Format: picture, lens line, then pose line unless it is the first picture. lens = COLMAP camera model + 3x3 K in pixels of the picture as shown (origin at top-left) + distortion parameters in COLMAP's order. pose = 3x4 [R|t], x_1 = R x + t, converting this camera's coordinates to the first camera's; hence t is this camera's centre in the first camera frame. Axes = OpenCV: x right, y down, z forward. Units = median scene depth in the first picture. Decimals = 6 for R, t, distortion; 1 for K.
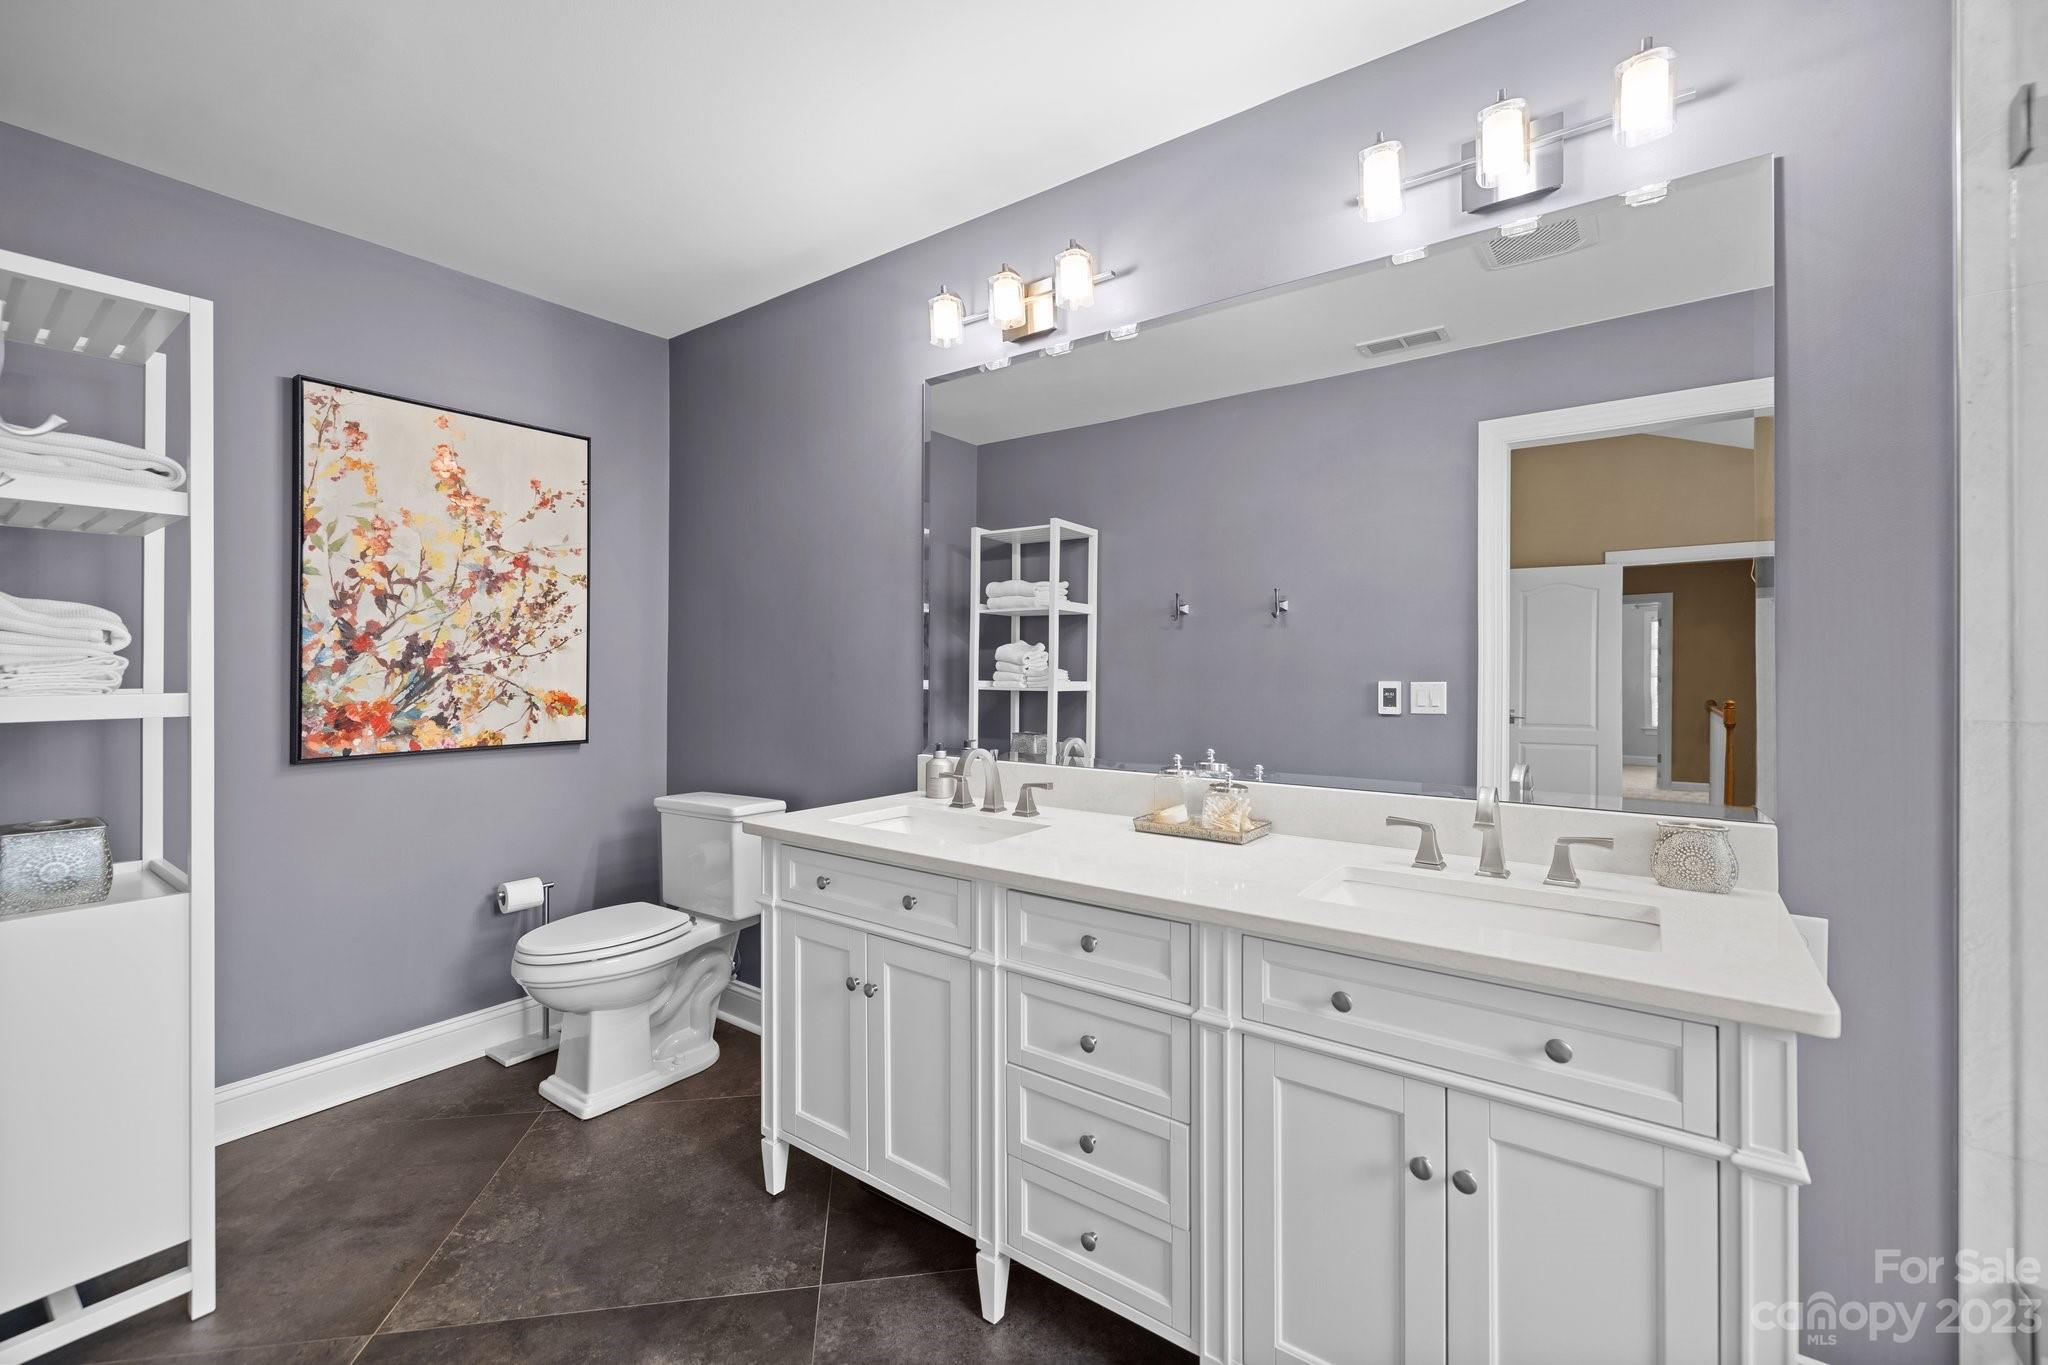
lens RADIAL K [[867.4, 0, 1023.1], [0, 867.4, 664.1], [0, 0, 1]] dist [0.002741, -0.000176]
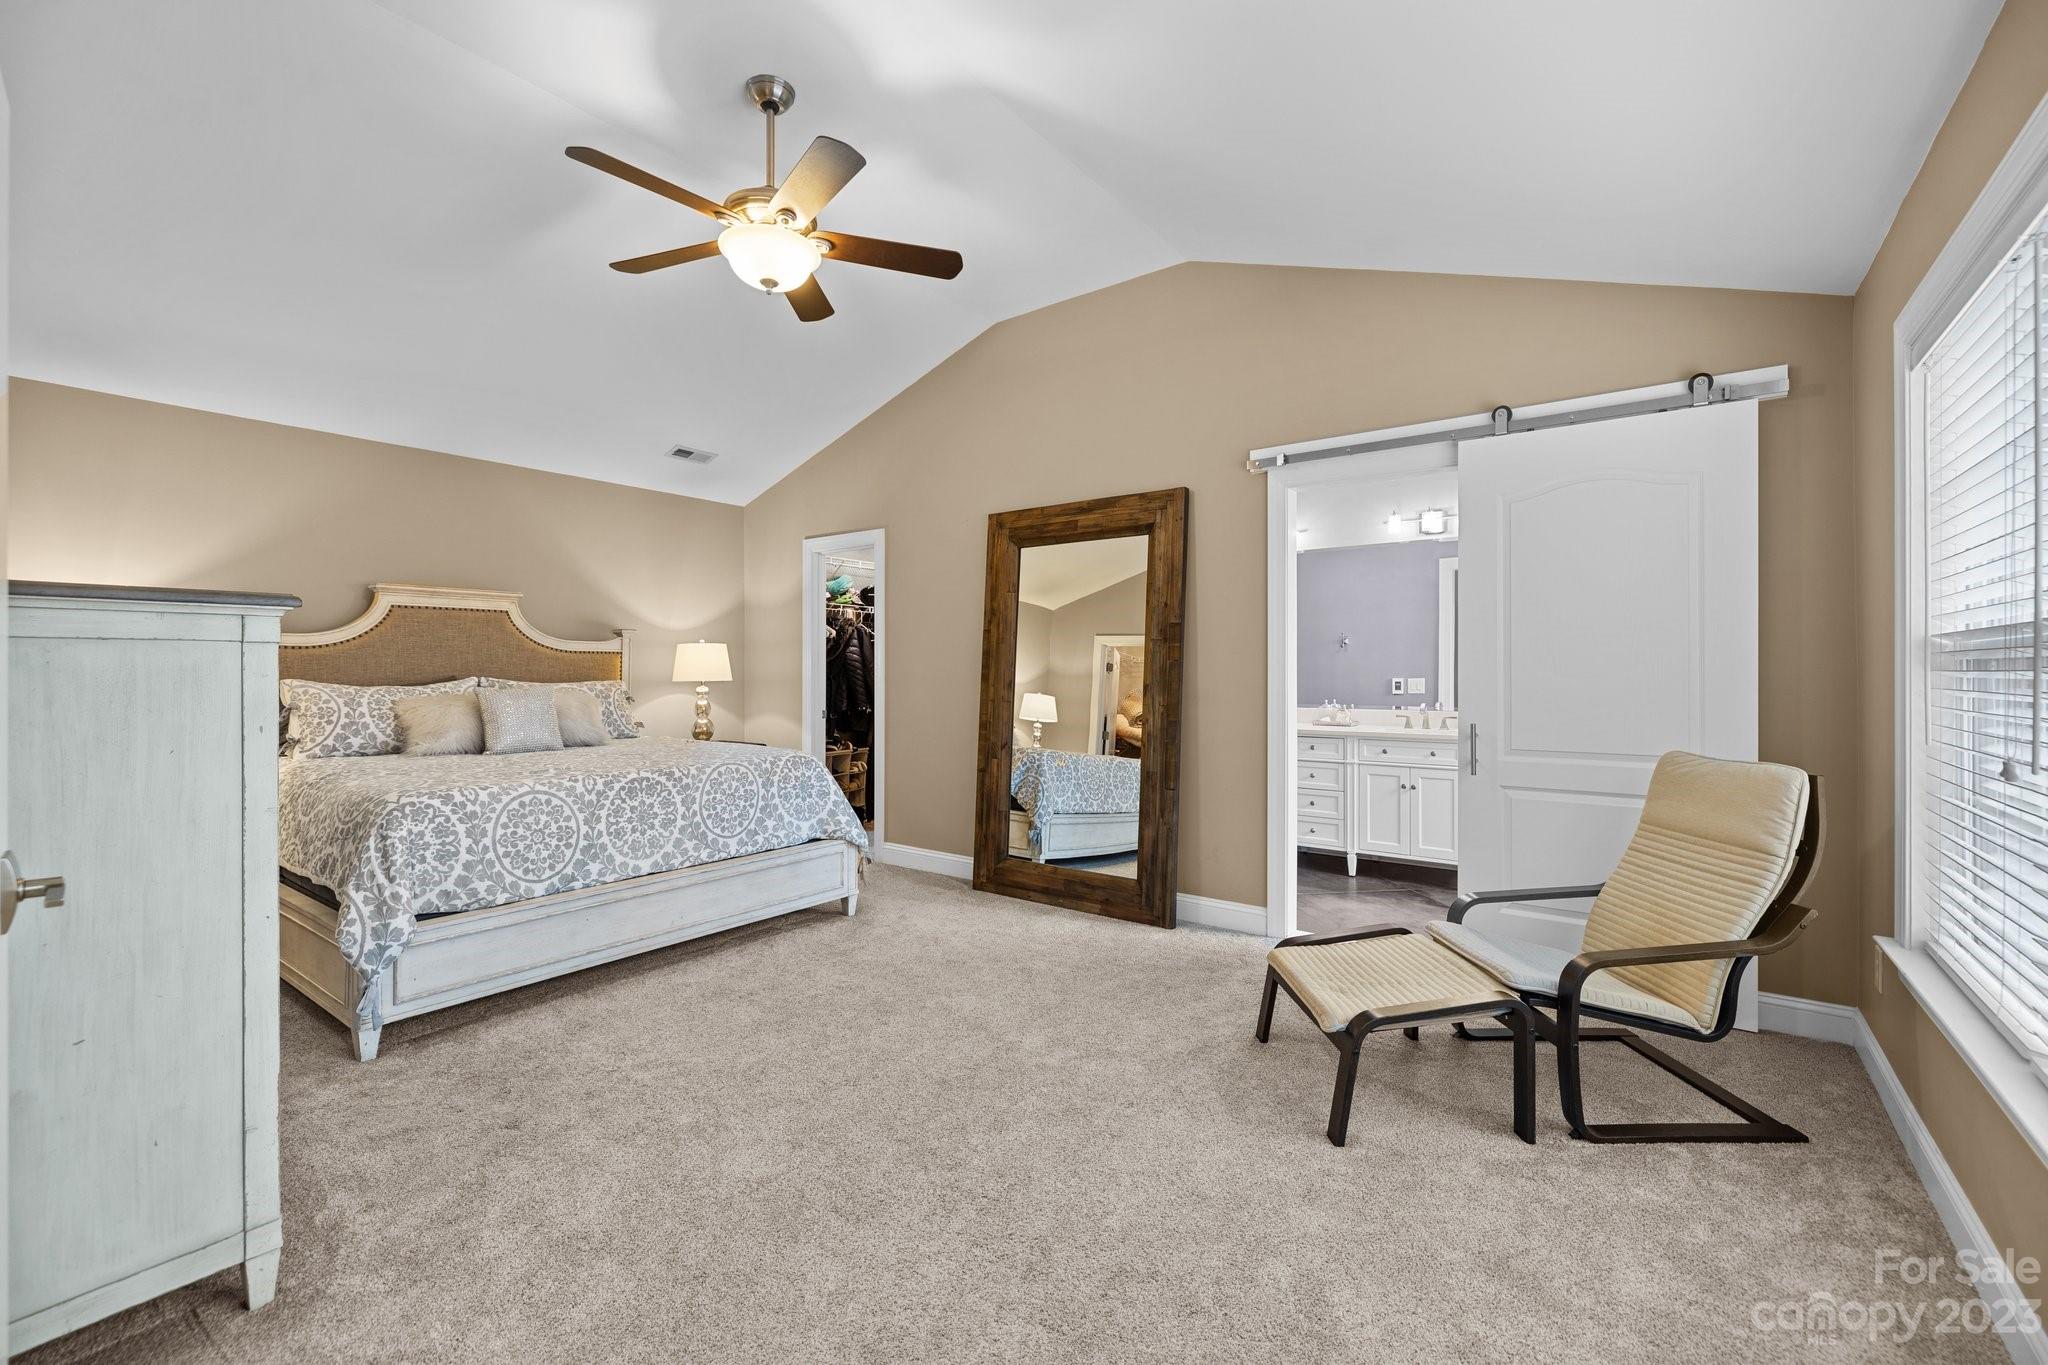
lens RADIAL K [[867.4, 0, 1023.1], [0, 867.4, 664.1], [0, 0, 1]] dist [0.002741, -0.000176]
pose [[0.999942, 0.002135, -0.010535, -0.948527], [-0.002194, 0.999982, -0.005606, -0.000335], [0.010523, 0.005629, 0.999929, -2.276620]]
